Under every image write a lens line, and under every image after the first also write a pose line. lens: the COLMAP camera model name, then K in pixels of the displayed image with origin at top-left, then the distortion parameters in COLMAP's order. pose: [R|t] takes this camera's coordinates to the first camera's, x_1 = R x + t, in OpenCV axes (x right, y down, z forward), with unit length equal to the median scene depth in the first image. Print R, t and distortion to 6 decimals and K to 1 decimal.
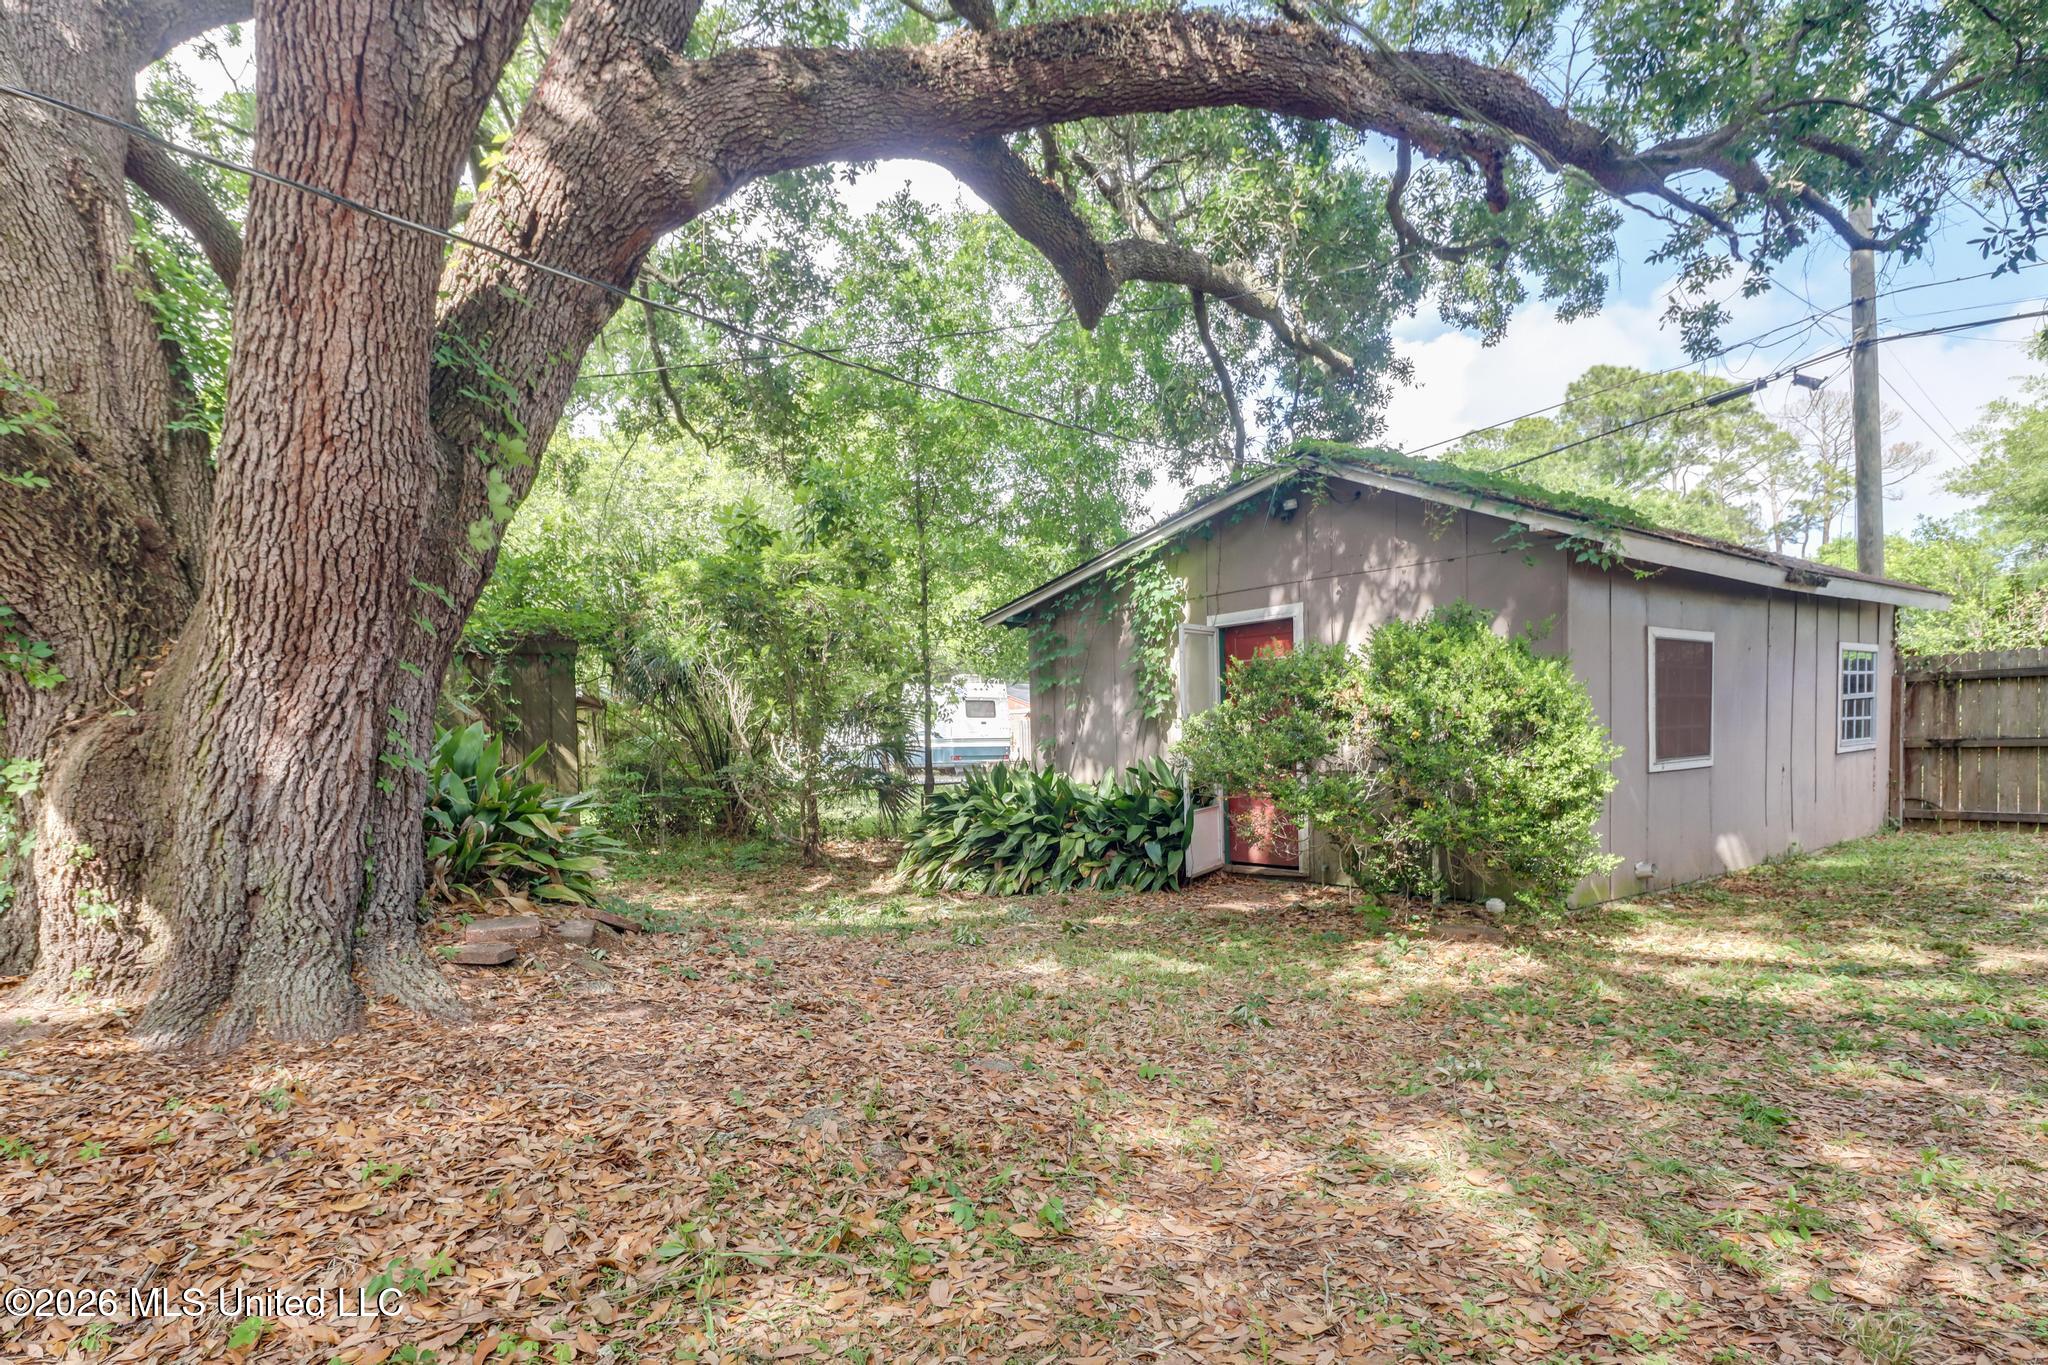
lens RADIAL K [[966.1, 0, 1004.5], [0, 966.1, 648.4], [0, 0, 1]] dist [-0.001151, -0.013958]
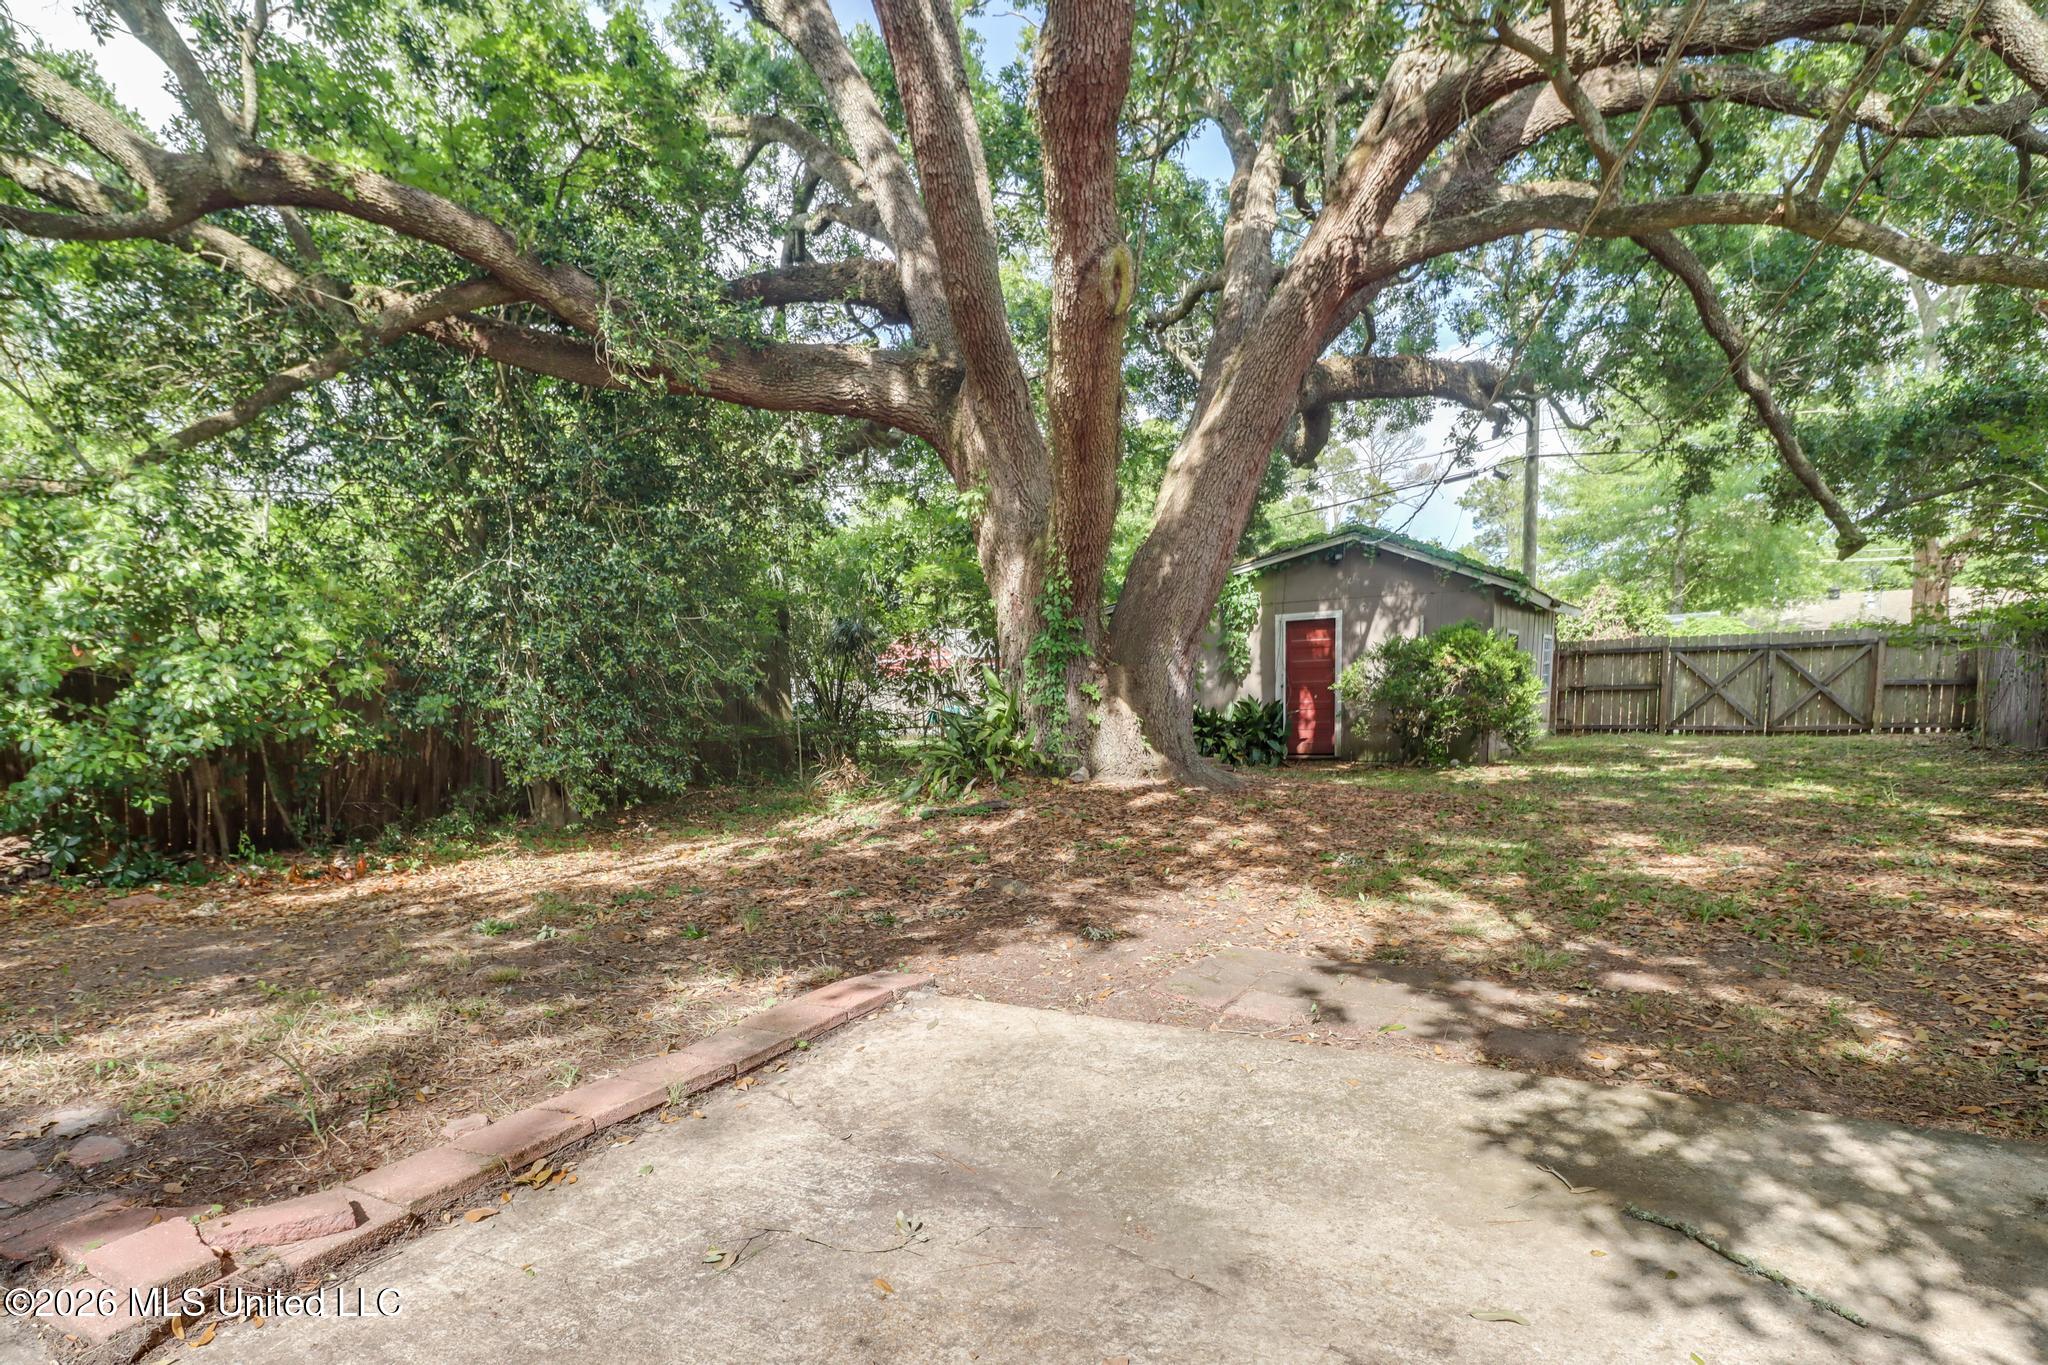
lens RADIAL K [[966.1, 0, 1004.5], [0, 966.1, 648.4], [0, 0, 1]] dist [-0.001151, -0.013958]
pose [[0.939546, 0.007180, 0.342347, -1.552617], [-0.018310, 0.999403, 0.029290, -0.030025], [-0.341932, -0.033788, 0.939117, -0.843138]]
